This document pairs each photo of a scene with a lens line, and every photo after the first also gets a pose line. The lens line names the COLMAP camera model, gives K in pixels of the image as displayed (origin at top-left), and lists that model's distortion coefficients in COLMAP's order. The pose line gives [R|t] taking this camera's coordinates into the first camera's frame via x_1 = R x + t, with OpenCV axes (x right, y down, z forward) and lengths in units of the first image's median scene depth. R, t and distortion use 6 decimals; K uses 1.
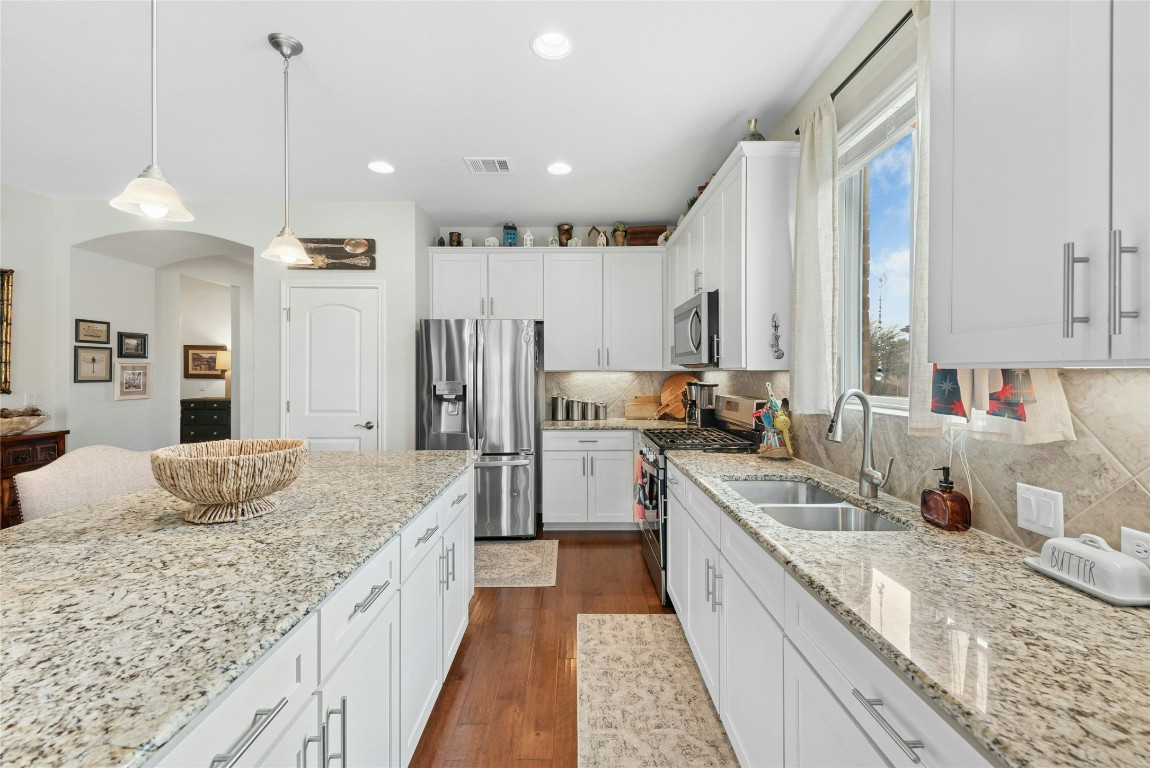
lens RADIAL K [[477.4, 0, 578.5], [0, 477.4, 372.2], [0, 0, 1]] dist [0.011436, -0.002152]
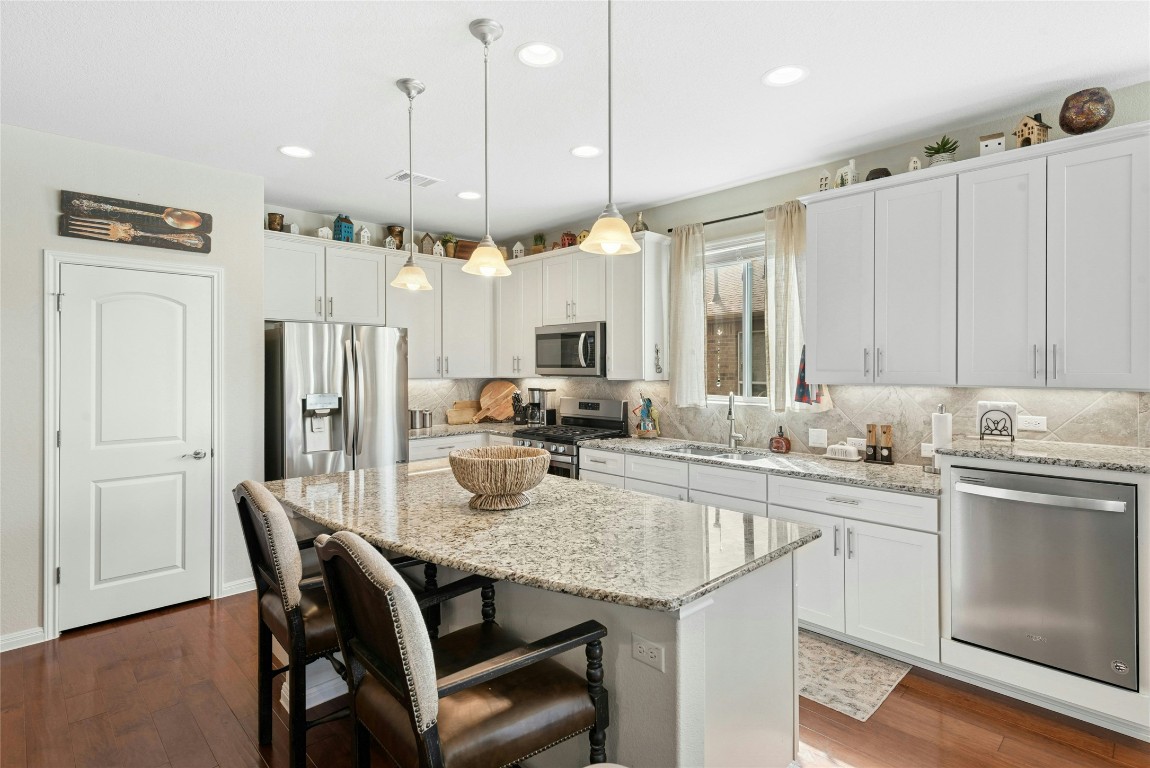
lens RADIAL K [[570.2, 0, 590.2], [0, 570.2, 370.7], [0, 0, 1]] dist [0.015685, -0.001736]
pose [[0.712343, -0.004088, 0.701820, -0.644082], [0.001312, 0.999989, 0.004494, -0.027211], [-0.701830, -0.002281, 0.712340, -0.099969]]
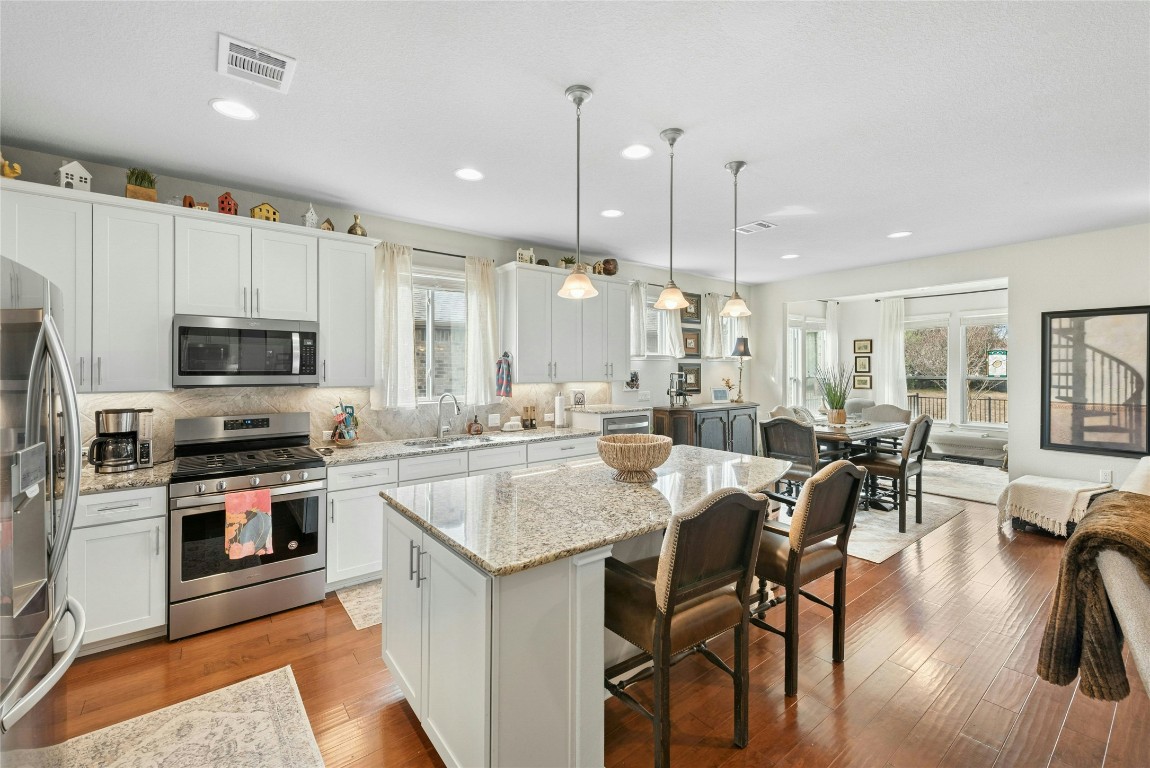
lens RADIAL K [[477.4, 0, 579.1], [0, 477.4, 371.0], [0, 0, 1]] dist [0.011436, -0.002152]
pose [[-0.611627, 0.000205, 0.791146, -0.777214], [0.003782, 0.999989, 0.002665, -0.035413], [-0.791137, 0.004622, -0.611622, 0.880302]]
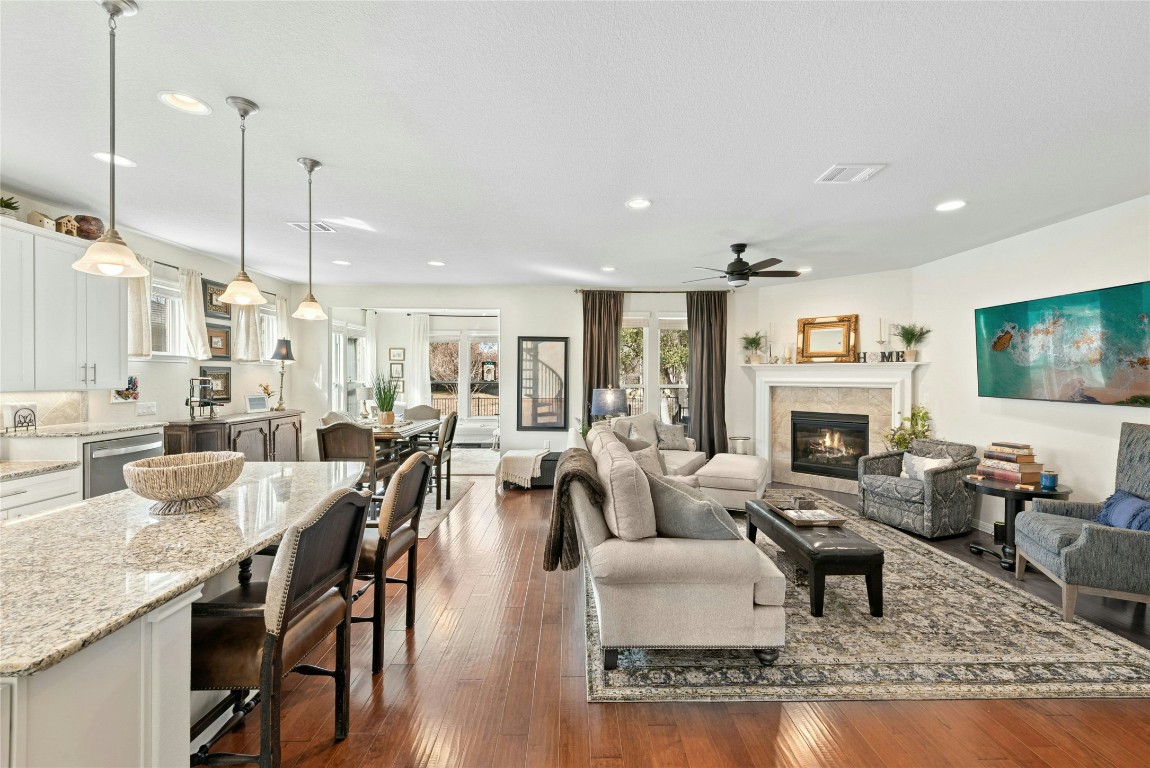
lens RADIAL K [[477.4, 0, 577.2], [0, 477.4, 379.5], [0, 0, 1]] dist [0.011436, -0.002152]
pose [[-0.999970, -0.002889, -0.007254, -0.732911], [-0.002956, 0.999952, 0.009358, -0.035120], [0.007227, 0.009379, -0.999930, 0.958182]]
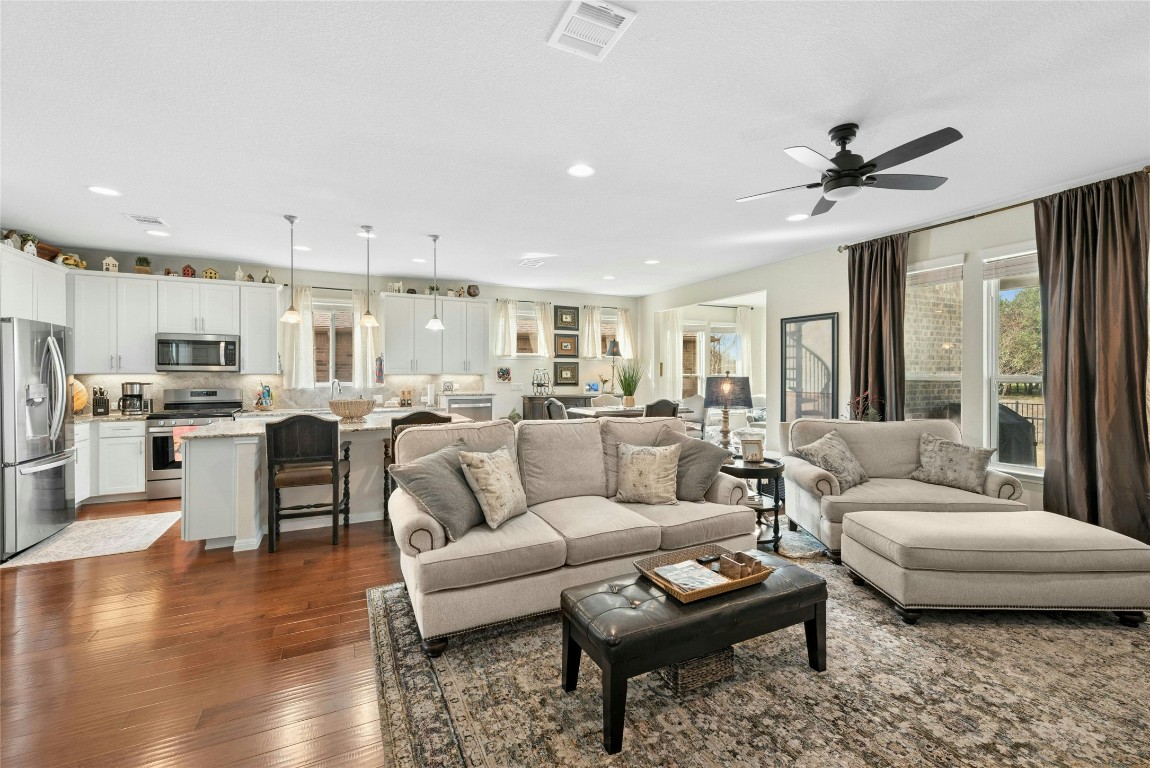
lens RADIAL K [[477.4, 0, 575.1], [0, 477.4, 376.8], [0, 0, 1]] dist [0.011436, -0.002152]
pose [[-0.430959, -0.005571, 0.902354, -1.611532], [-0.000159, 0.999981, 0.006097, -0.003919], [-0.902372, 0.002484, -0.430952, 0.419906]]
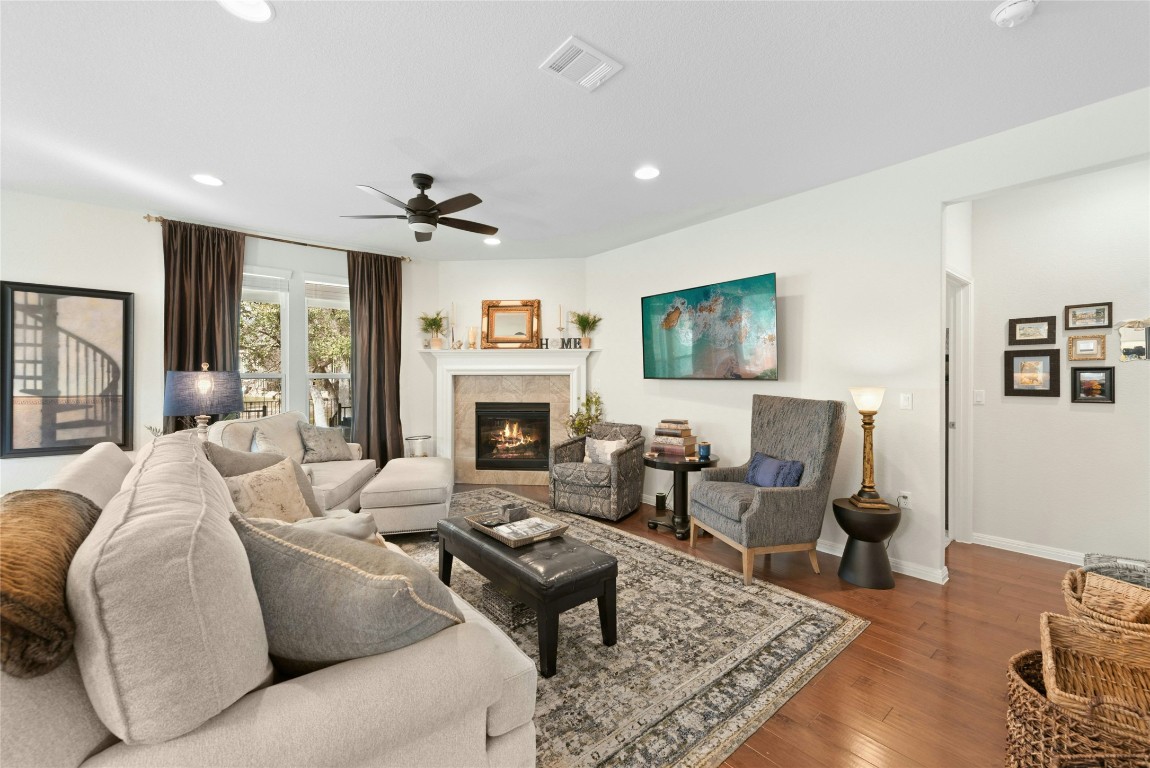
lens RADIAL K [[468.2, 0, 580.2], [0, 468.2, 379.4], [0, 0, 1]] dist [0.011351, -0.002124]
pose [[-0.770902, 0.001217, -0.636953, -0.811875], [-0.000578, 0.999996, 0.002610, 0.013110], [0.636953, 0.002380, -0.770899, 0.628227]]
